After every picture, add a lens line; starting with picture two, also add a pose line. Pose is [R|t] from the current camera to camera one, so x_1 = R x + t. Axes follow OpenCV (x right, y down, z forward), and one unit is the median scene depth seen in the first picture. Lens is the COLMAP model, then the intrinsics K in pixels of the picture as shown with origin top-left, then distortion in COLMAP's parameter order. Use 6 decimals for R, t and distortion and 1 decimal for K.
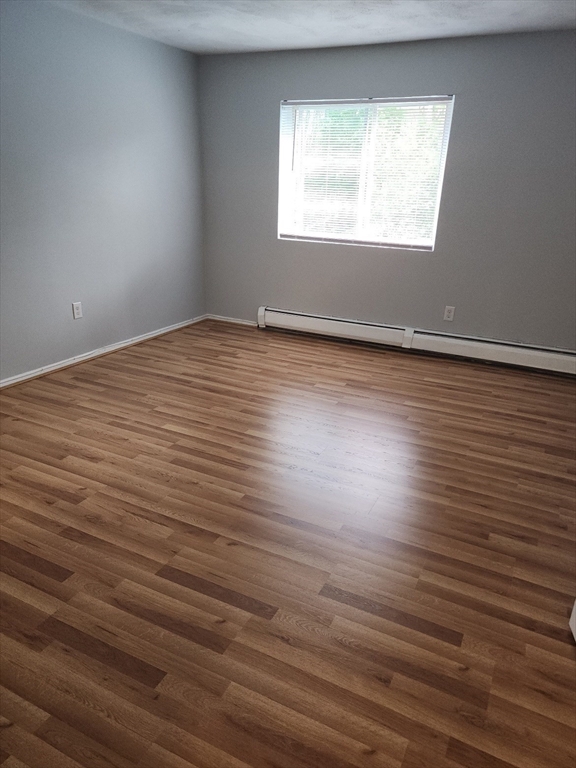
lens RADIAL K [[516.0, 0, 289.7], [0, 516.0, 385.1], [0, 0, 1]] dist [0.043869, -0.025000]
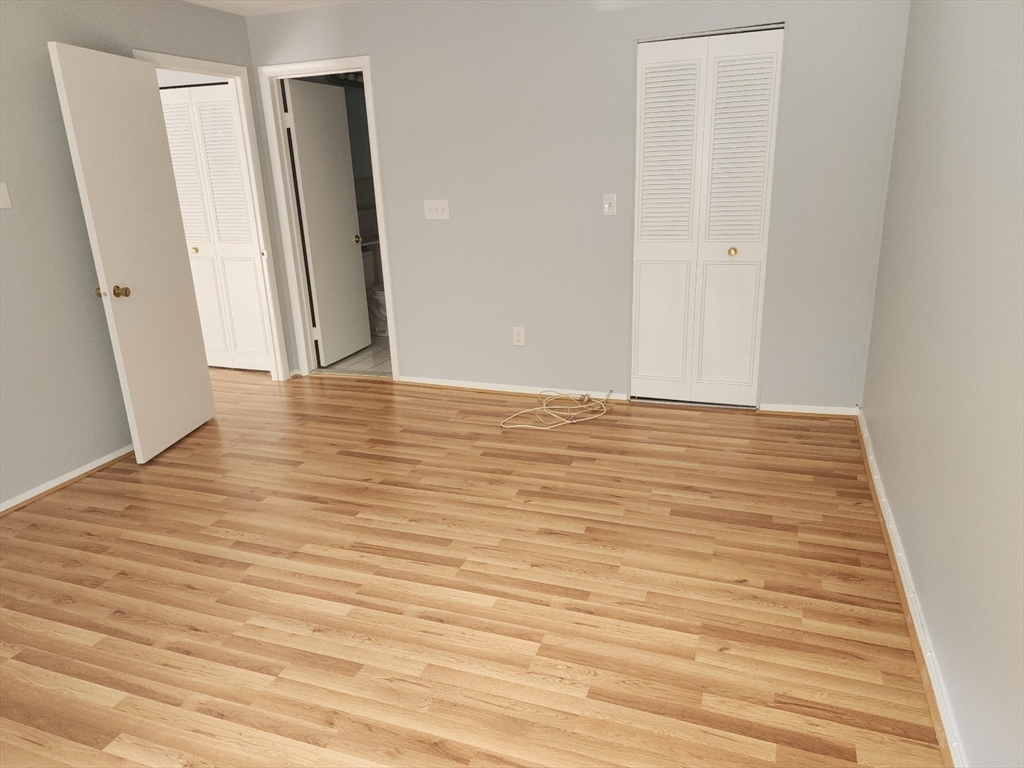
lens RADIAL K [[688.1, 0, 514.4], [0, 688.1, 386.4], [0, 0, 1]] dist [0.043869, -0.025000]
pose [[-0.992303, 0.043301, -0.116016, -0.234281], [-0.039785, 0.775728, 0.629812, -0.757425], [0.117268, 0.629580, -0.768034, 1.826646]]
